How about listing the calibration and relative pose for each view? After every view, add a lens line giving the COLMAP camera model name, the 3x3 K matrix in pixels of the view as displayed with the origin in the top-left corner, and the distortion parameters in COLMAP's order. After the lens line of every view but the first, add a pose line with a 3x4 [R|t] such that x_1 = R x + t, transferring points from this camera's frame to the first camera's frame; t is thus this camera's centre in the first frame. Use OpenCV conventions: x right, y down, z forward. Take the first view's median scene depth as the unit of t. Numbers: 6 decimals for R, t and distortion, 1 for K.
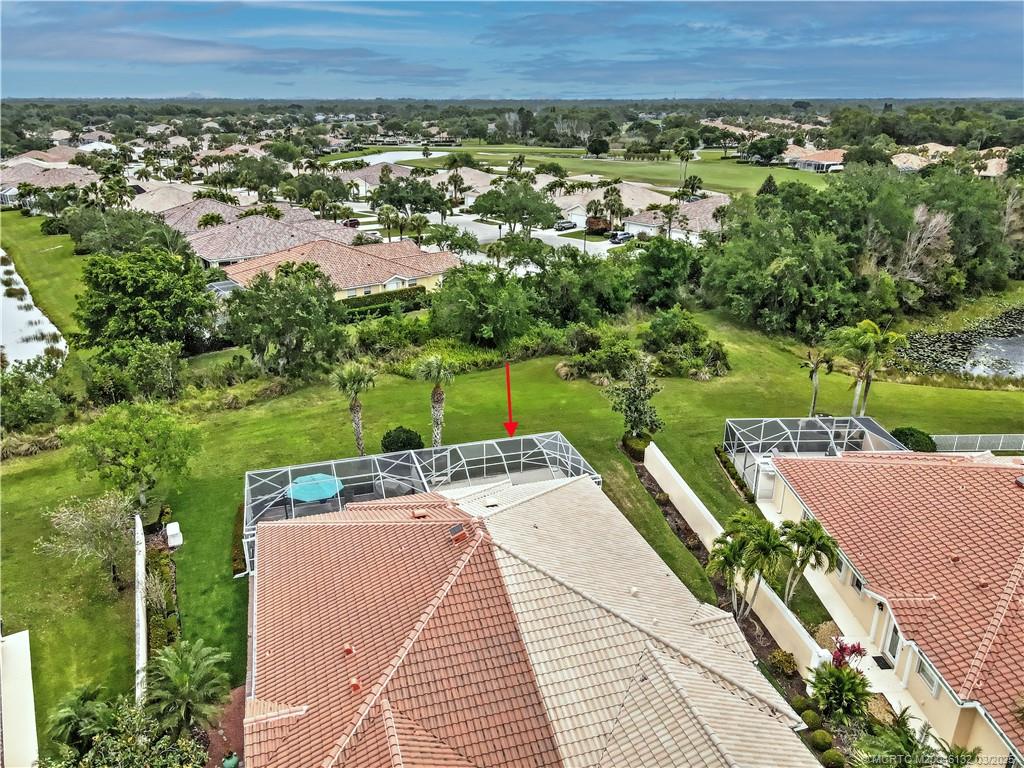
lens RADIAL K [[753.7, 0, 512.0], [0, 753.7, 384.0], [0, 0, 1]] dist [-0.023284, 0.072296]
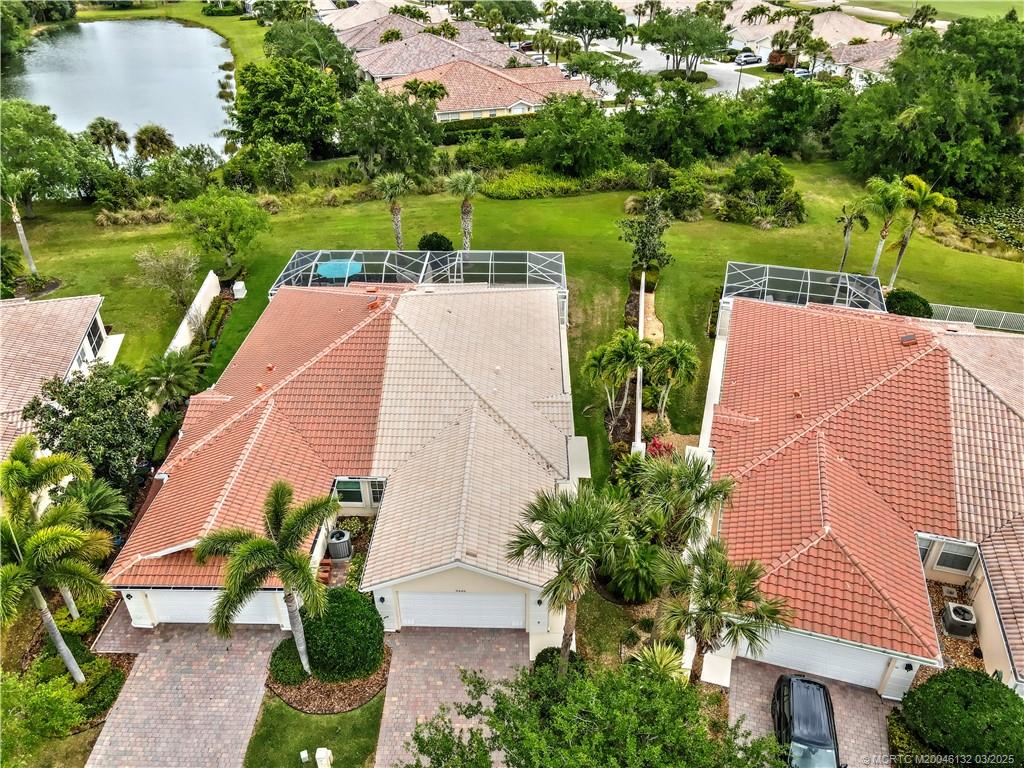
lens RADIAL K [[753.7, 0, 512.0], [0, 753.7, 384.0], [0, 0, 1]] dist [-0.023284, 0.072296]
pose [[0.948321, 0.169134, -0.268478, 0.230868], [-0.110138, 0.968948, 0.221380, 0.009657], [0.297584, -0.180369, 0.937502, -0.070159]]
